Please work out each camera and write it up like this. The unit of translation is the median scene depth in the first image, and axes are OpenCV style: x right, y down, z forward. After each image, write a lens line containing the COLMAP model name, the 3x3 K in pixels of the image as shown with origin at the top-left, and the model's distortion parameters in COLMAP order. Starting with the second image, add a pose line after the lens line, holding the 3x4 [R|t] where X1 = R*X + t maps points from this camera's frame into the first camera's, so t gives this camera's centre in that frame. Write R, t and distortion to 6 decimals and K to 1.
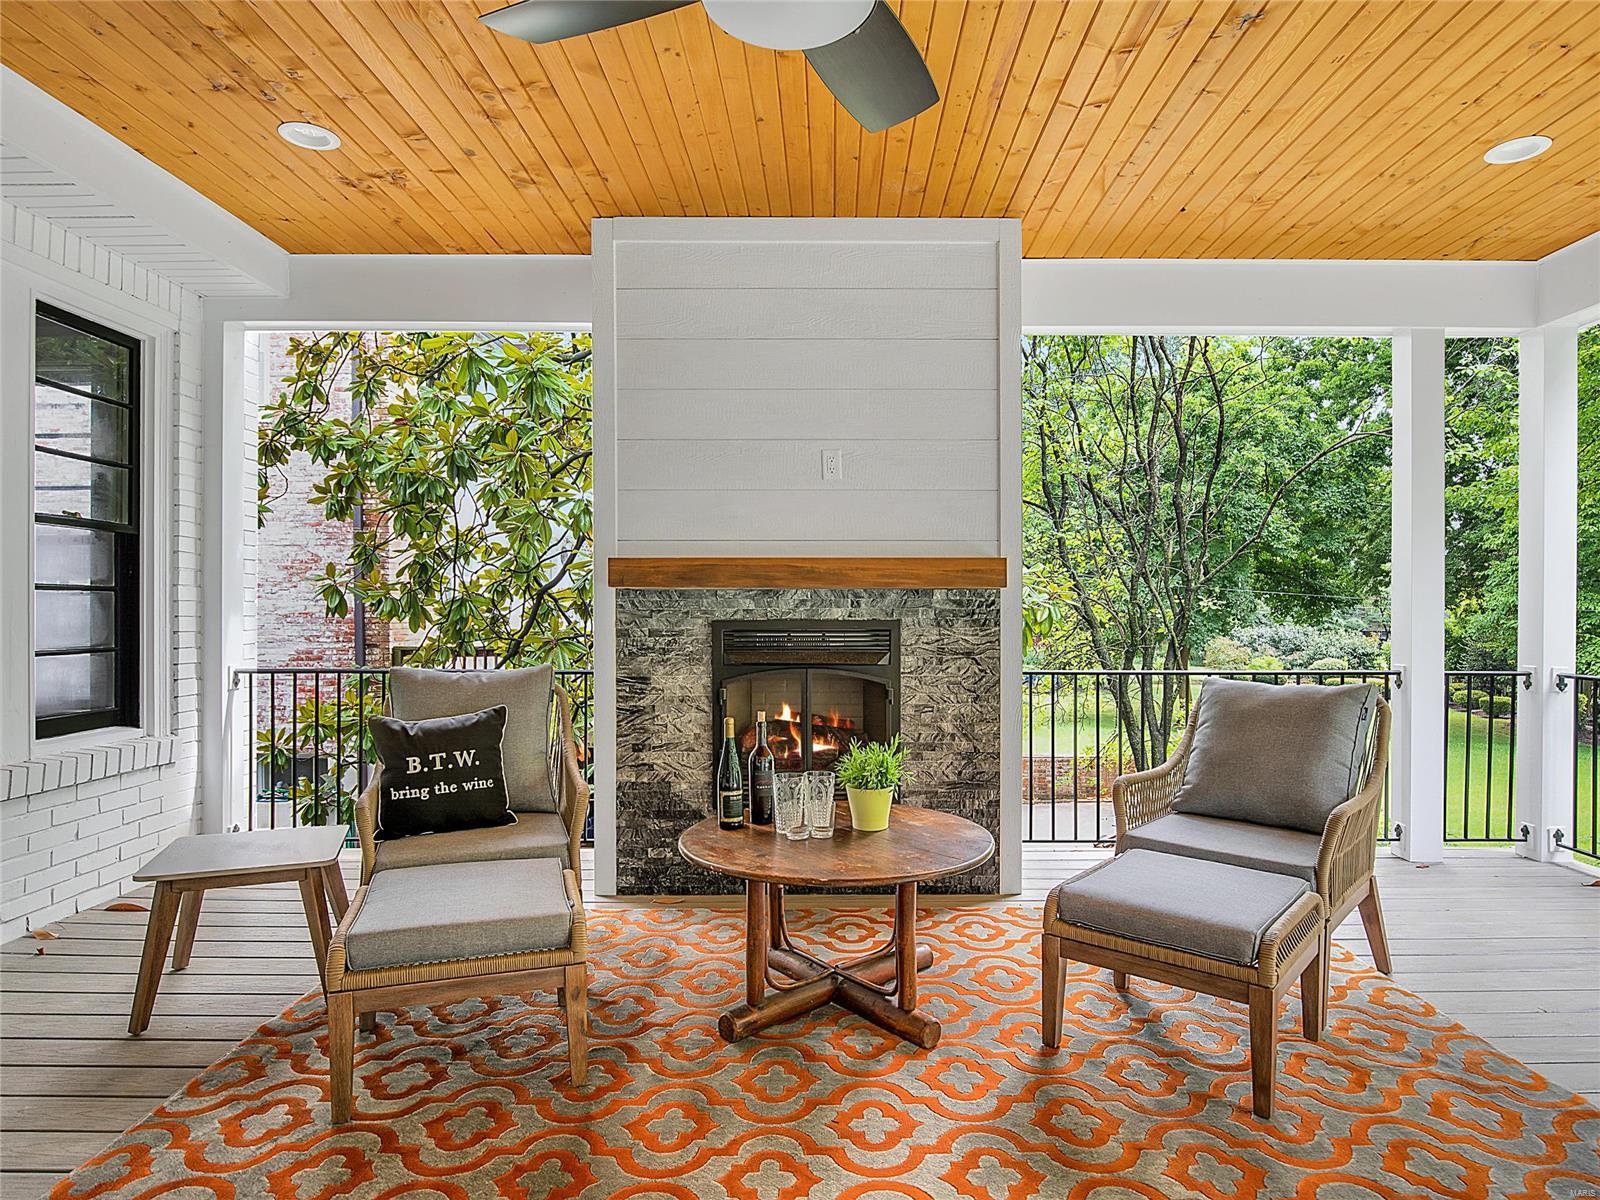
lens RADIAL K [[892.0, 0, 800.0], [0, 892.0, 600.0], [0, 0, 1]] dist [-0.019759, 0.000013]
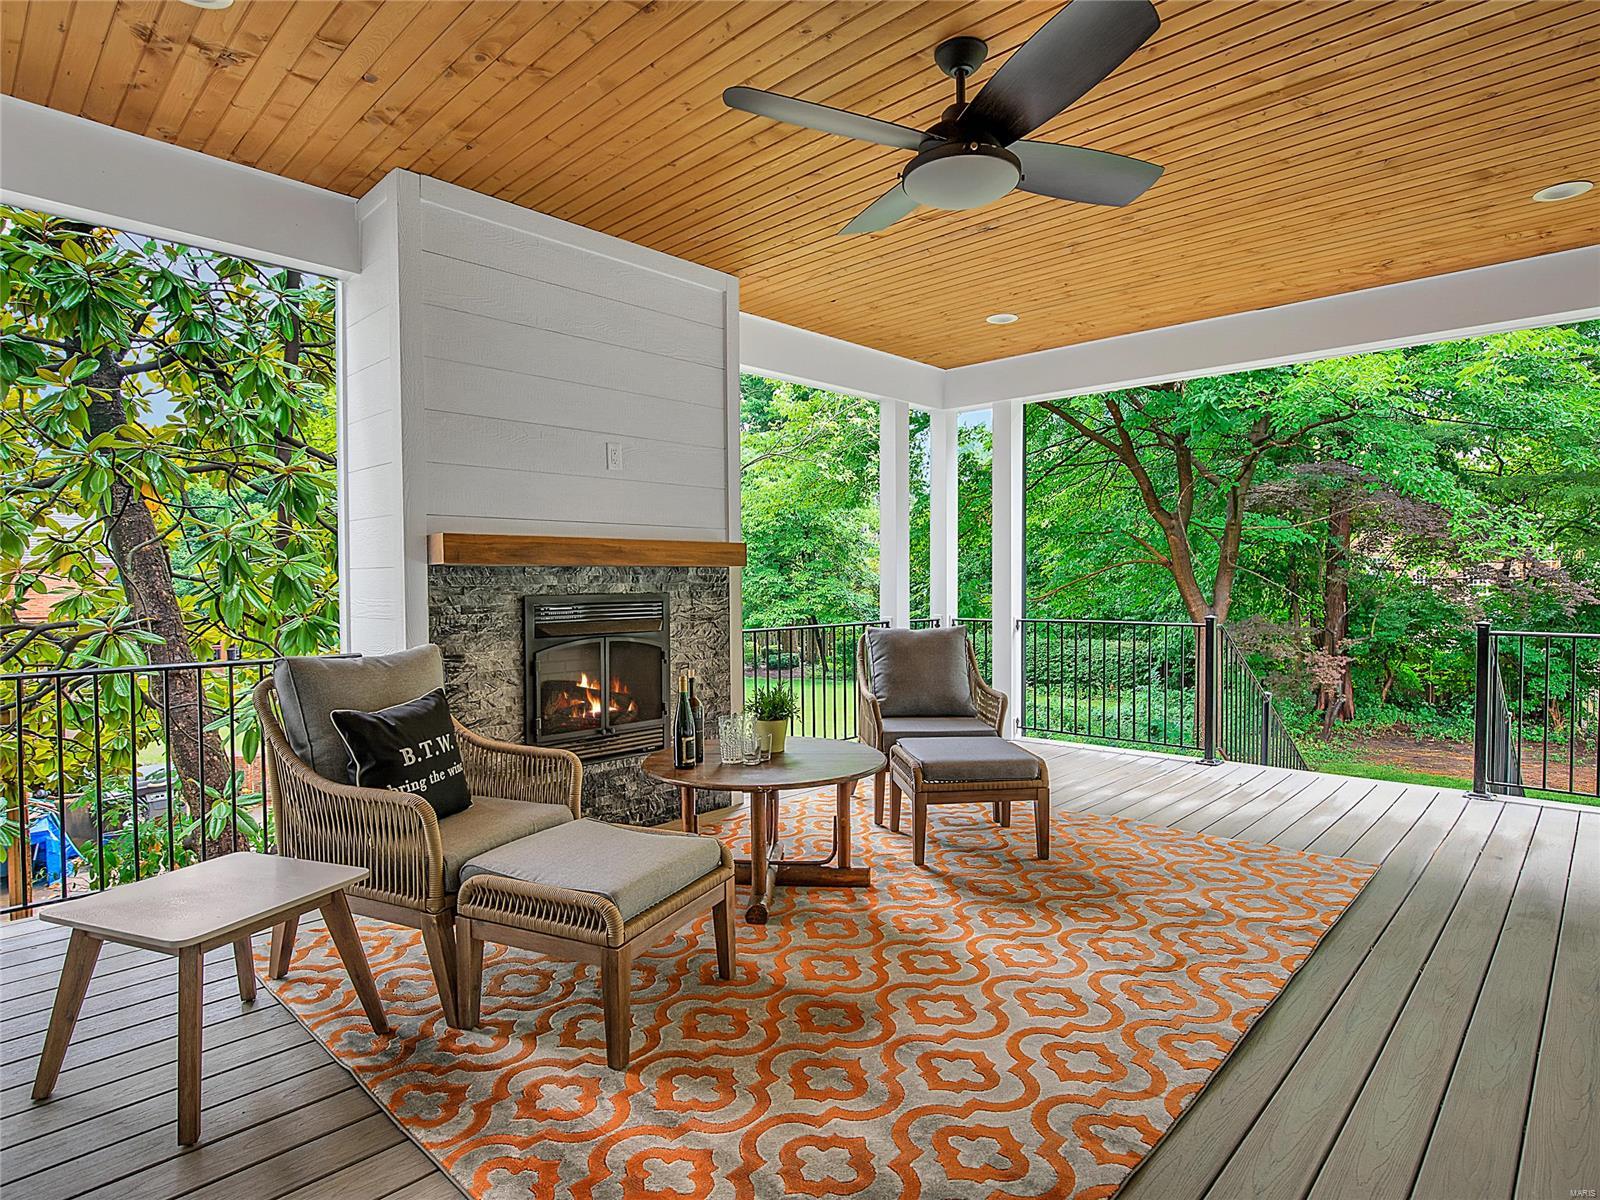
lens RADIAL K [[857.1, 0, 799.9], [0, 857.1, 589.2], [0, 0, 1]] dist [-0.023447, -0.000217]
pose [[0.700699, -0.013427, 0.713331, -0.583667], [0.003651, 0.999877, 0.015234, 0.000785], [-0.713448, -0.008071, 0.700662, 0.071587]]
